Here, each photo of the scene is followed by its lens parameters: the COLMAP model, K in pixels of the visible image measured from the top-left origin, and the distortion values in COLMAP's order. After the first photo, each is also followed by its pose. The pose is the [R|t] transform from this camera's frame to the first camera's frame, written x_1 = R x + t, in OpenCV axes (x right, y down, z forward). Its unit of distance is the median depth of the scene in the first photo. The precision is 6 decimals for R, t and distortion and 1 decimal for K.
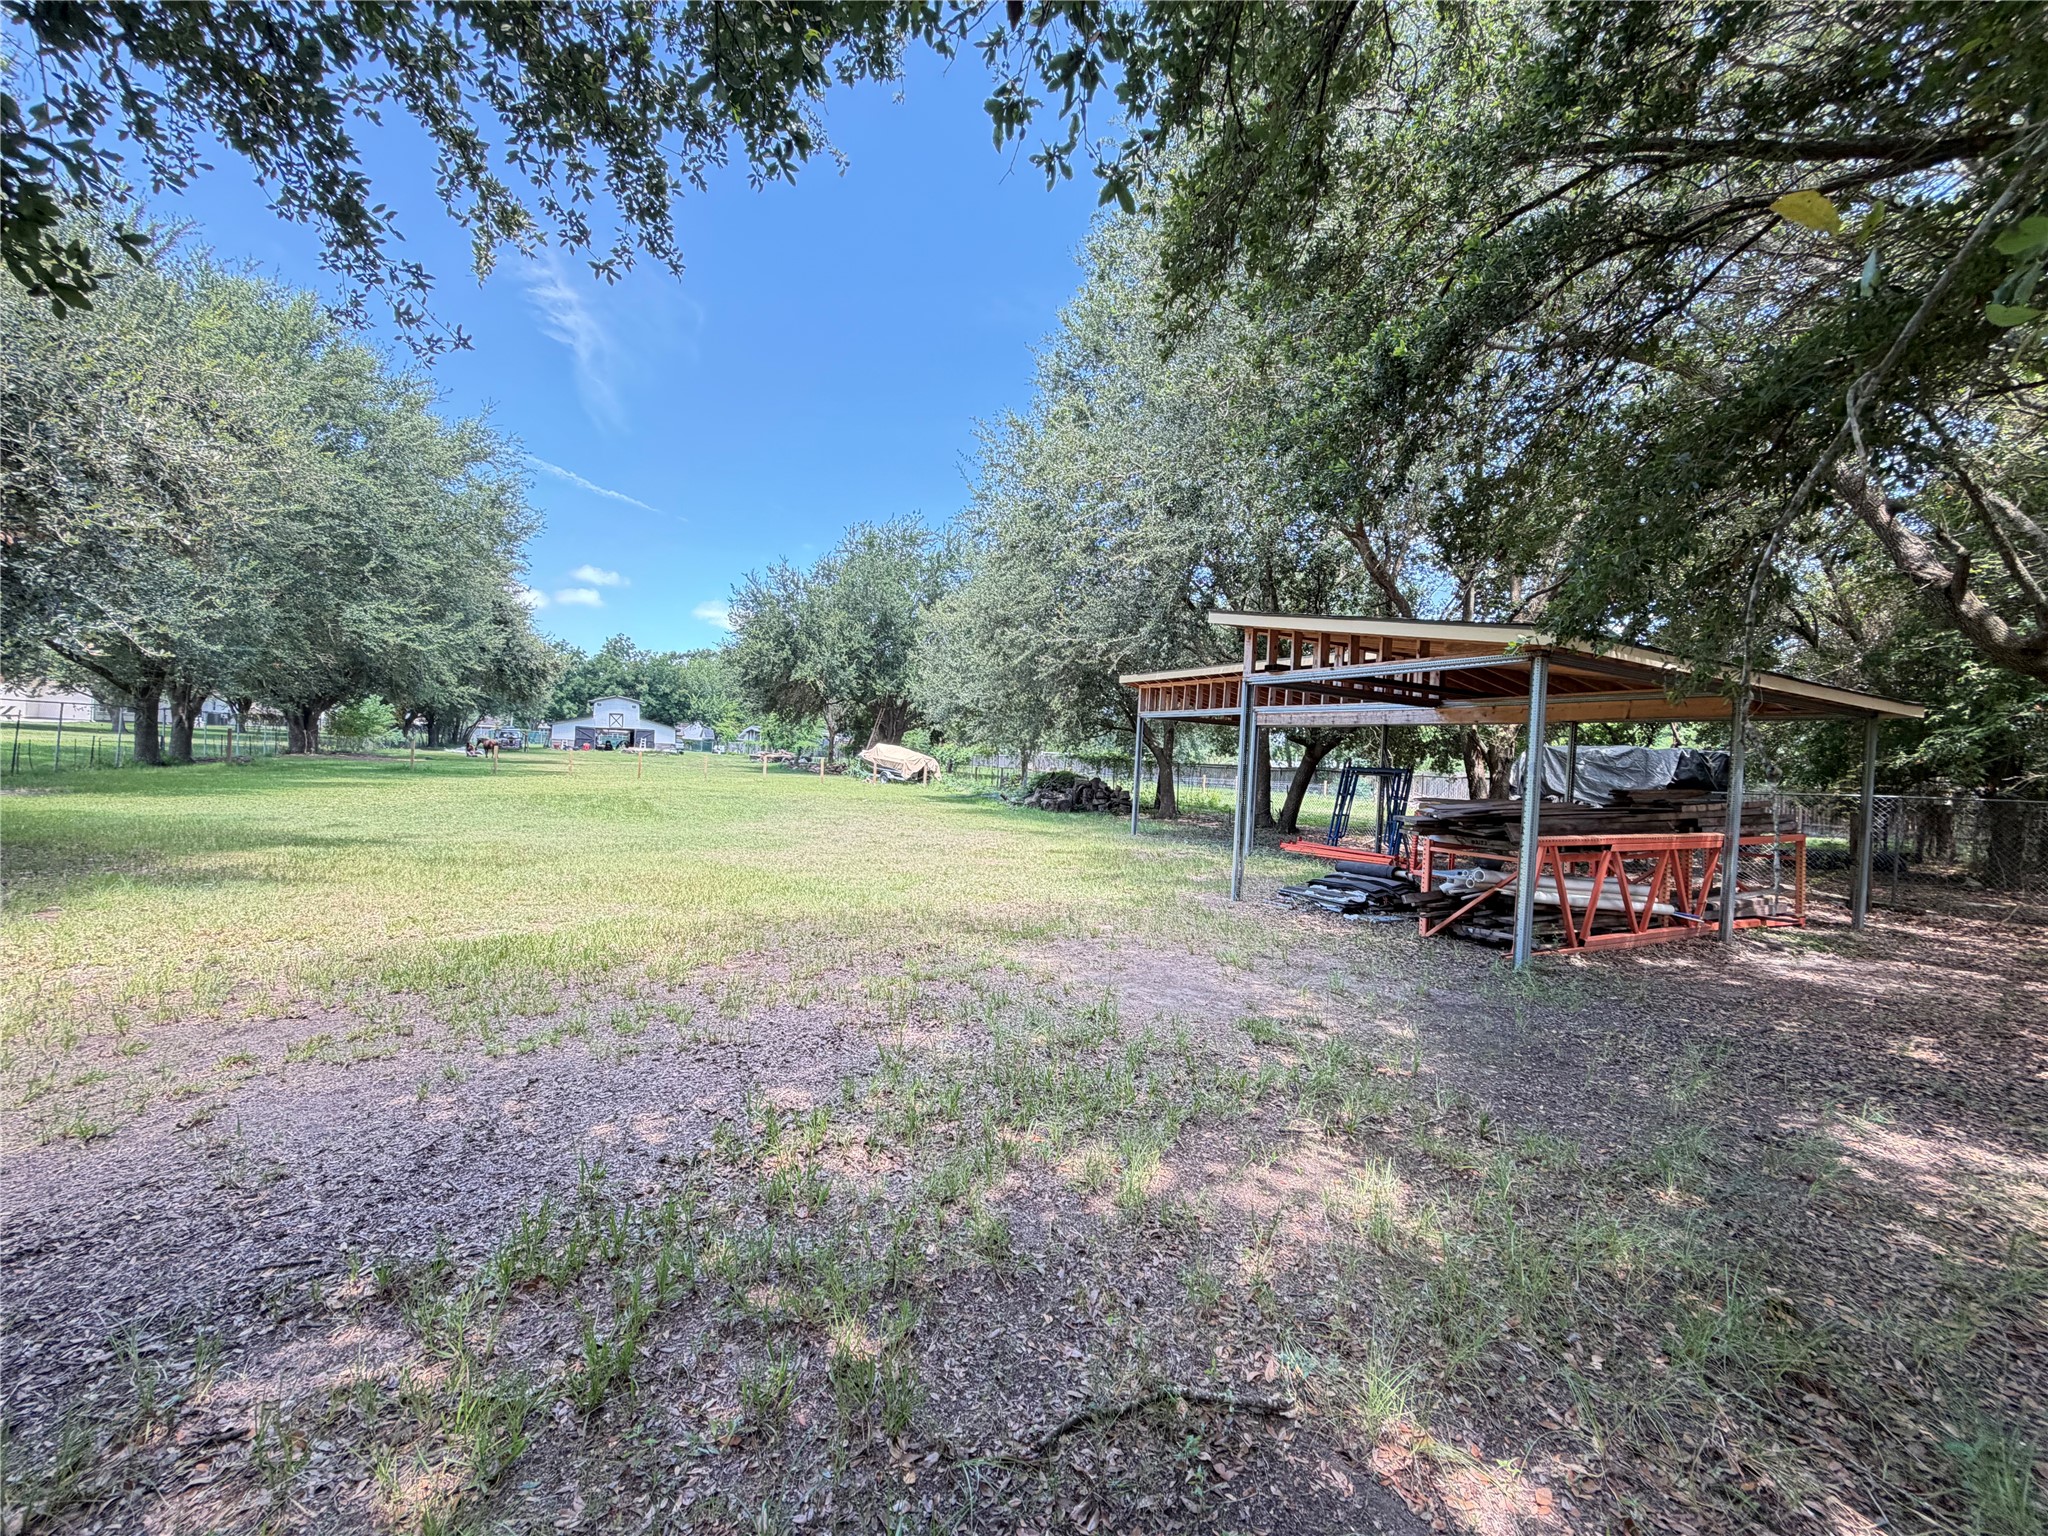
lens RADIAL K [[813.4, 0, 1019.0], [0, 813.4, 782.5], [0, 0, 1]] dist [-0.000864, -0.000058]
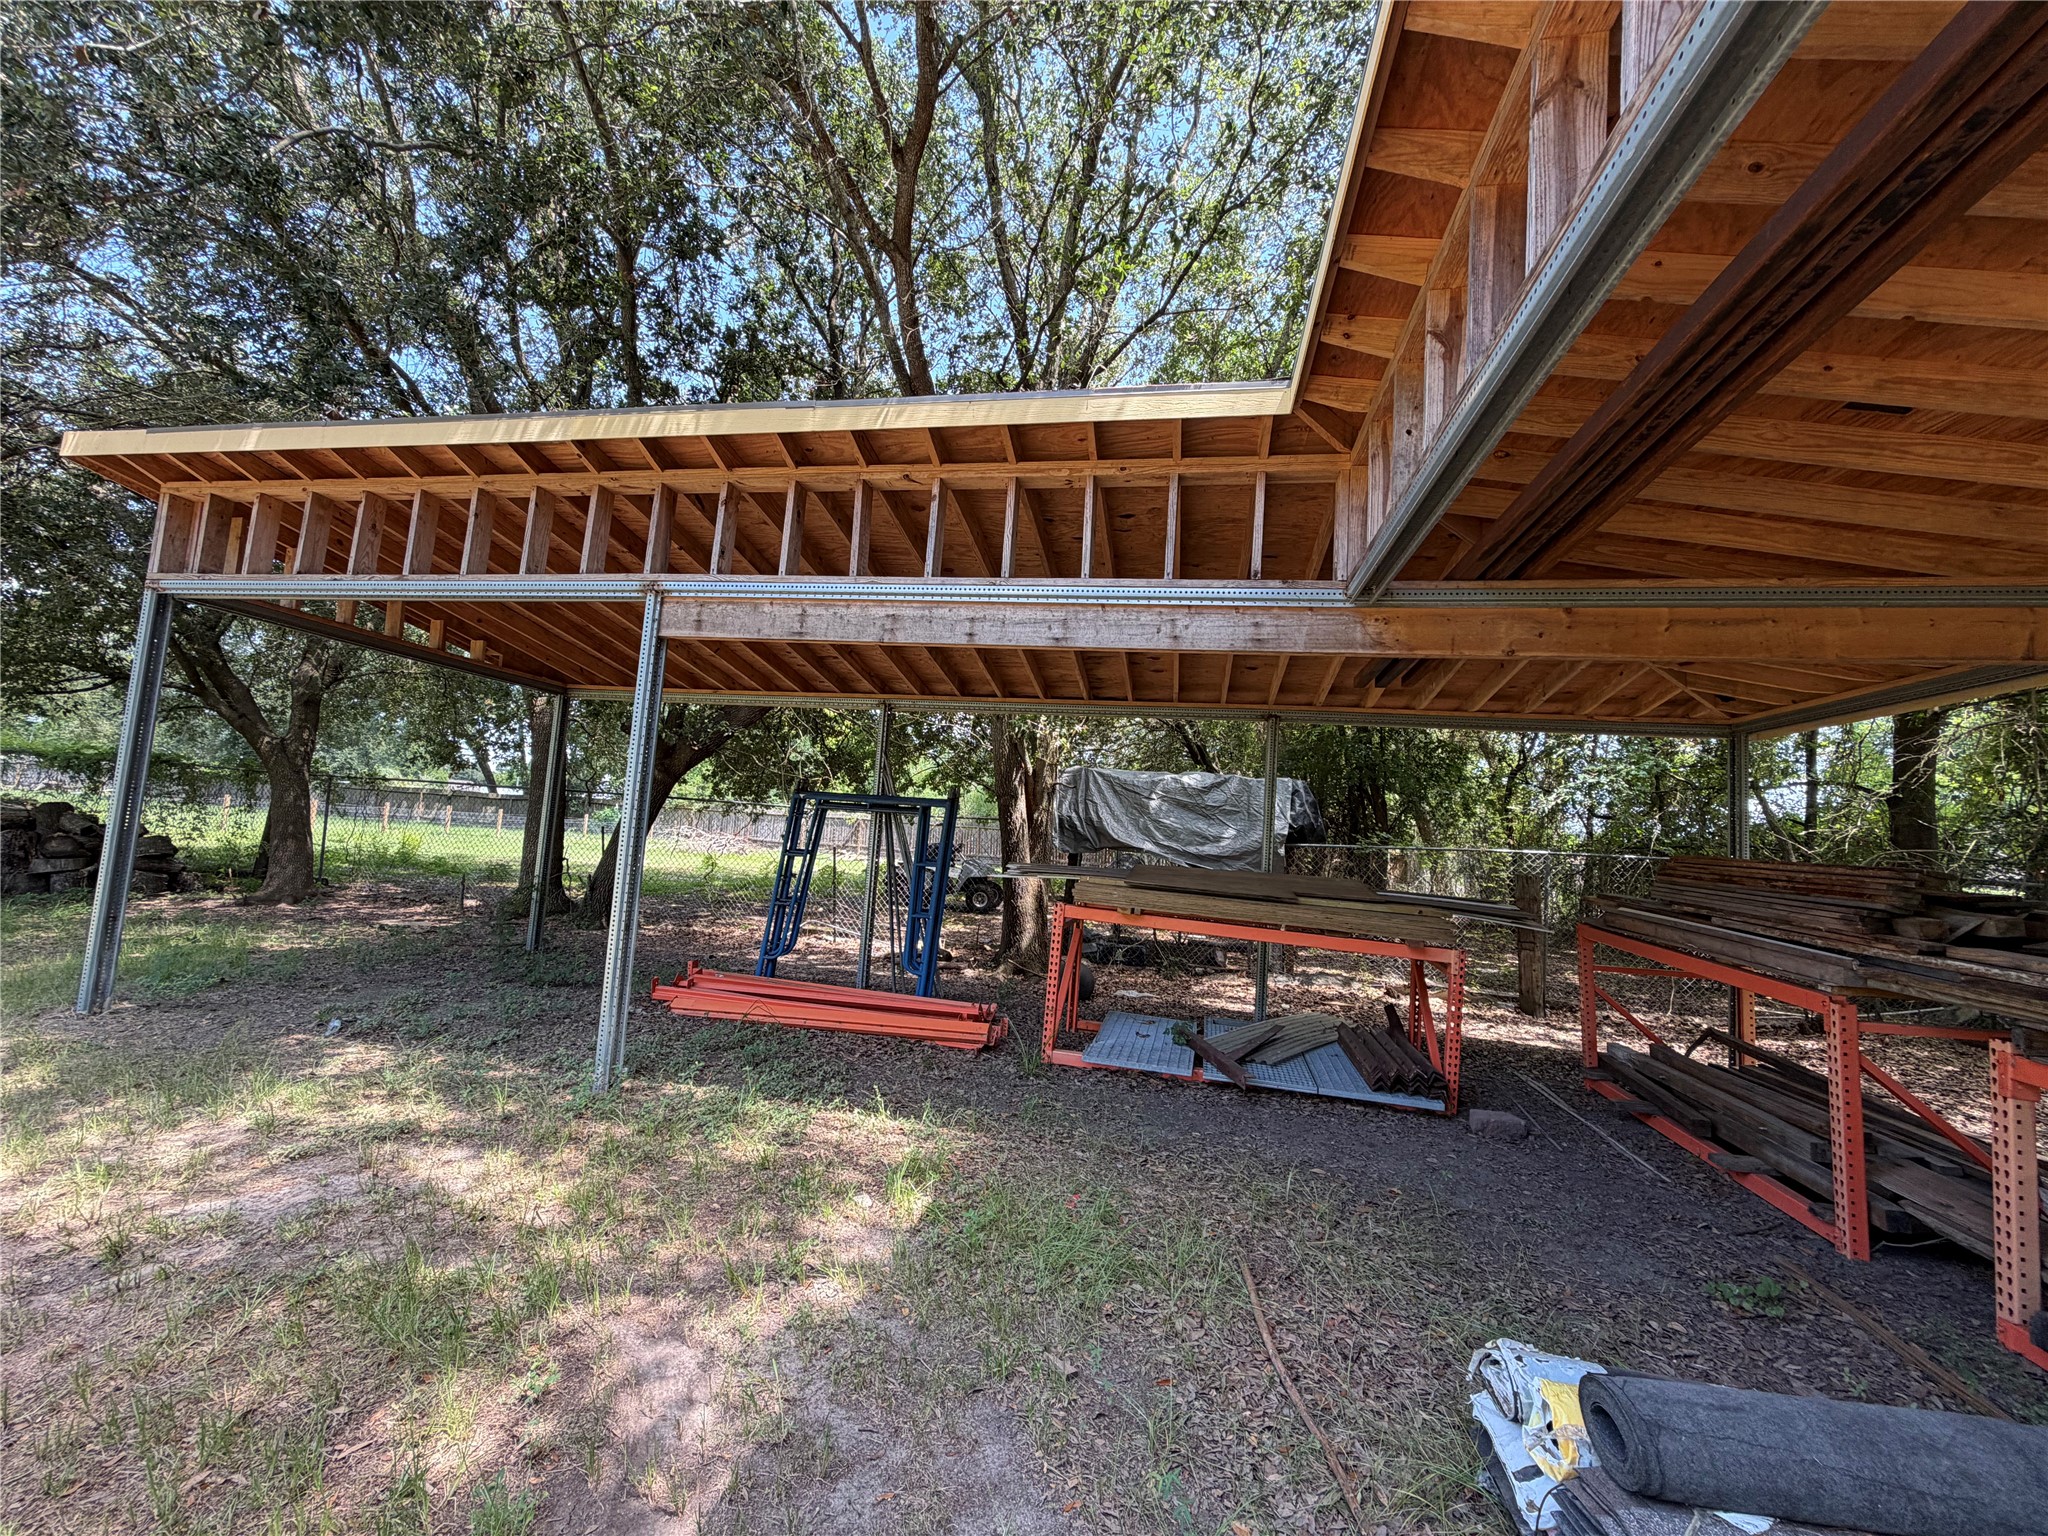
lens RADIAL K [[813.4, 0, 1024.4], [0, 813.4, 765.8], [0, 0, 1]] dist [-0.000864, -0.000058]
pose [[0.625227, 0.059359, 0.778182, 0.429945], [-0.012319, 0.997730, -0.066209, -0.017715], [-0.780345, 0.031810, 0.624539, 2.084621]]
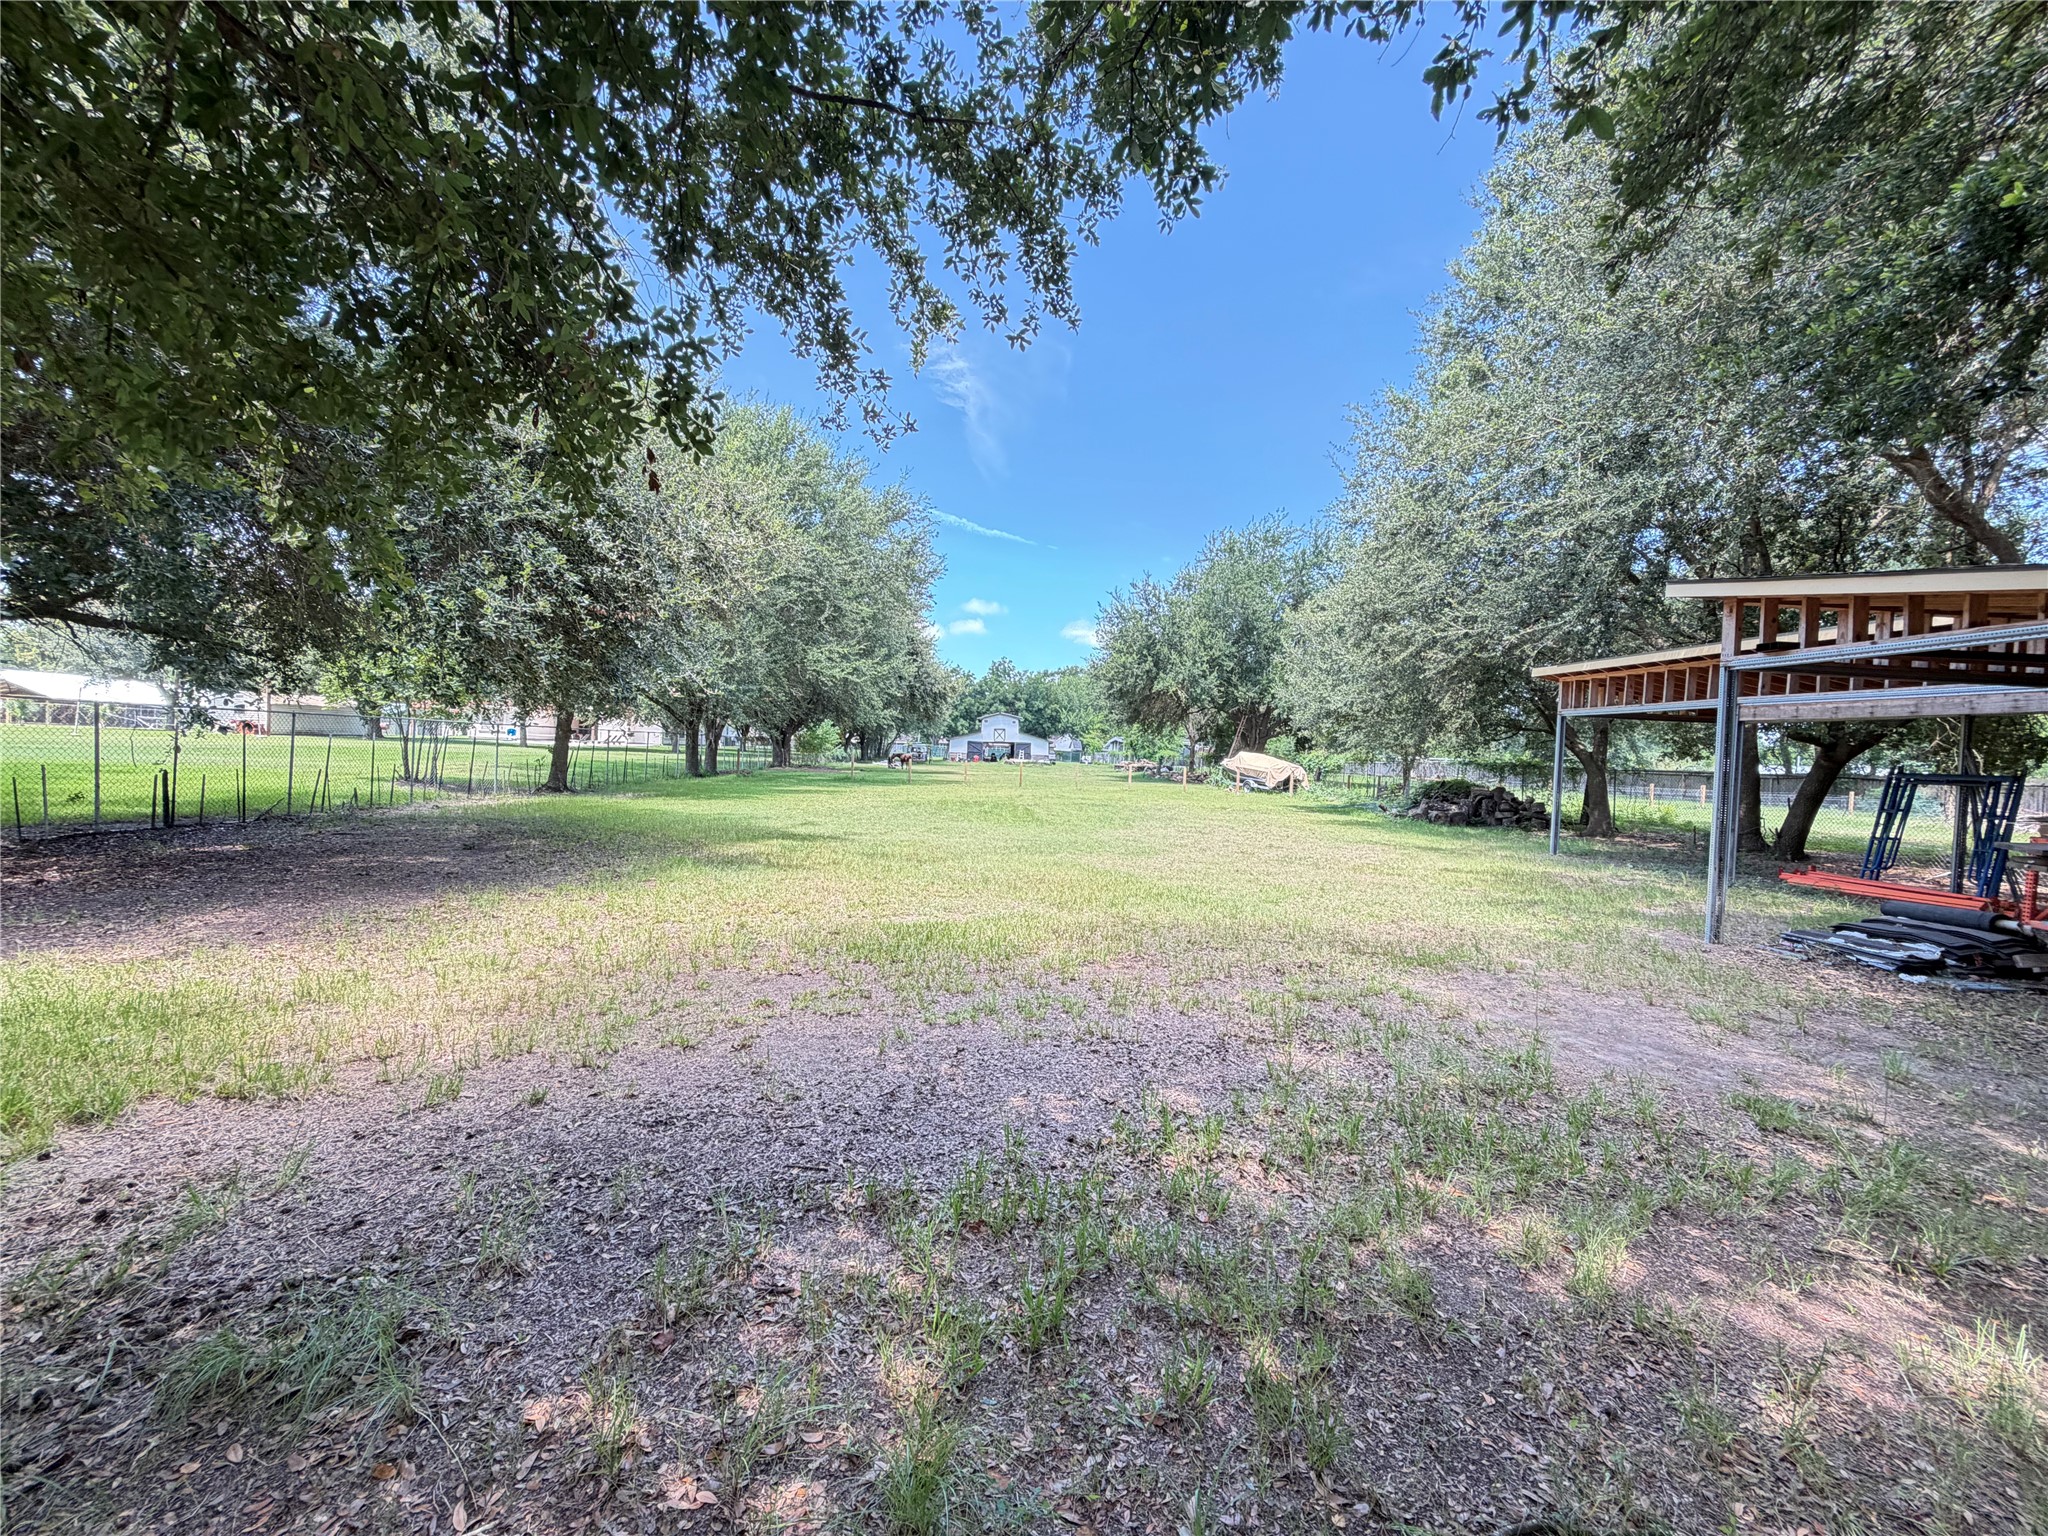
lens RADIAL K [[813.4, 0, 1017.2], [0, 813.4, 780.0], [0, 0, 1]] dist [-0.000864, -0.000058]
pose [[0.906357, -0.001291, -0.422511, -0.026154], [-0.004546, 0.999908, -0.012807, -0.001733], [0.422489, 0.013528, 0.906267, -0.015122]]
